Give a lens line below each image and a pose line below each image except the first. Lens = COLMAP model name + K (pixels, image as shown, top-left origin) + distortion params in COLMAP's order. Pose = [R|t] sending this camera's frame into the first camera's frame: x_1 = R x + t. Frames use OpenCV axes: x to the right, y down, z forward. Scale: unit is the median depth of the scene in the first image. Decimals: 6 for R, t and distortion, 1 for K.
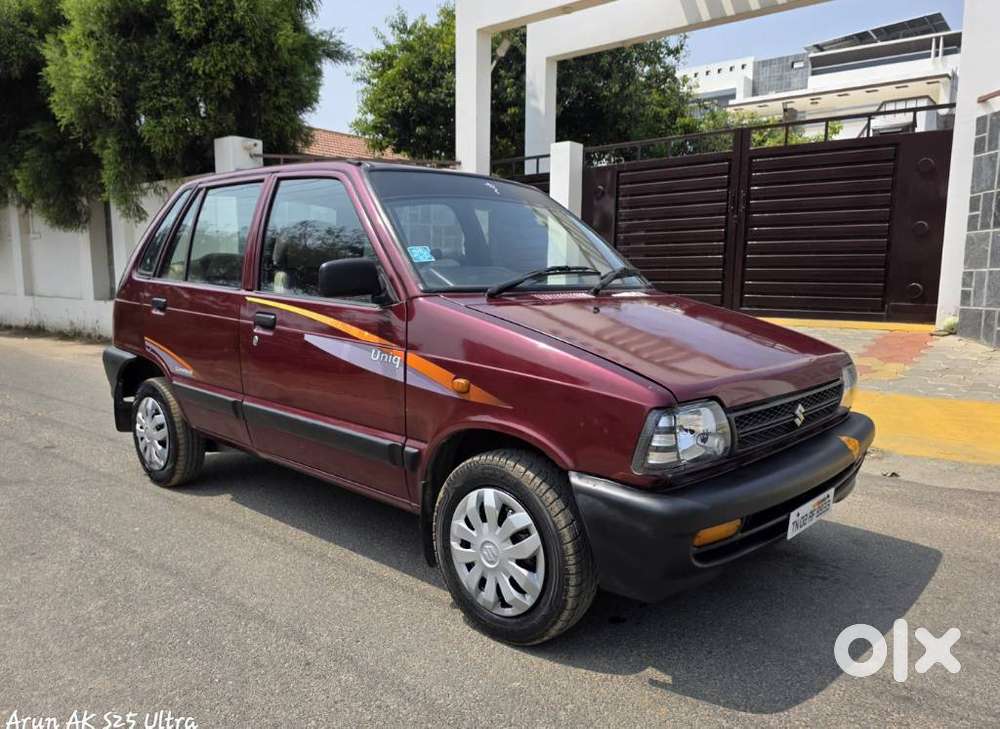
lens RADIAL K [[709.0, 0, 499.2], [0, 709.0, 404.9], [0, 0, 1]] dist [0.009834, -0.005217]
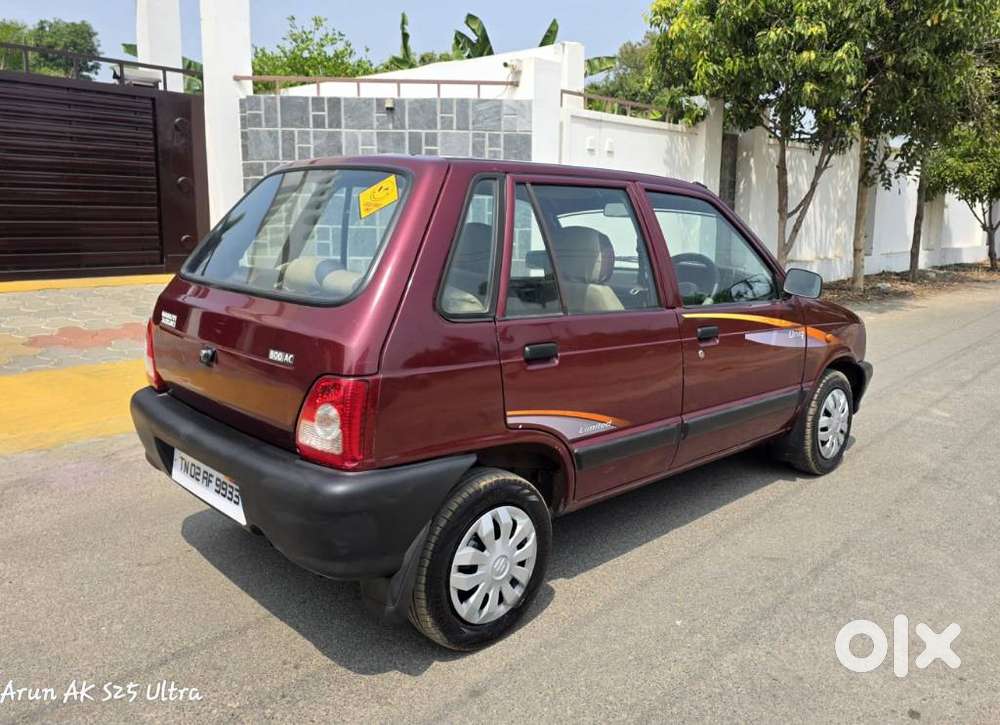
lens RADIAL K [[800.0, 0, 477.3], [0, 800.0, 344.7], [0, 0, 1]] dist [0.009531, -0.005260]
pose [[0.047745, -0.172522, 0.983848, -1.408874], [0.155944, 0.974181, 0.163259, -0.324413], [-0.986611, 0.145630, 0.073416, 1.176915]]
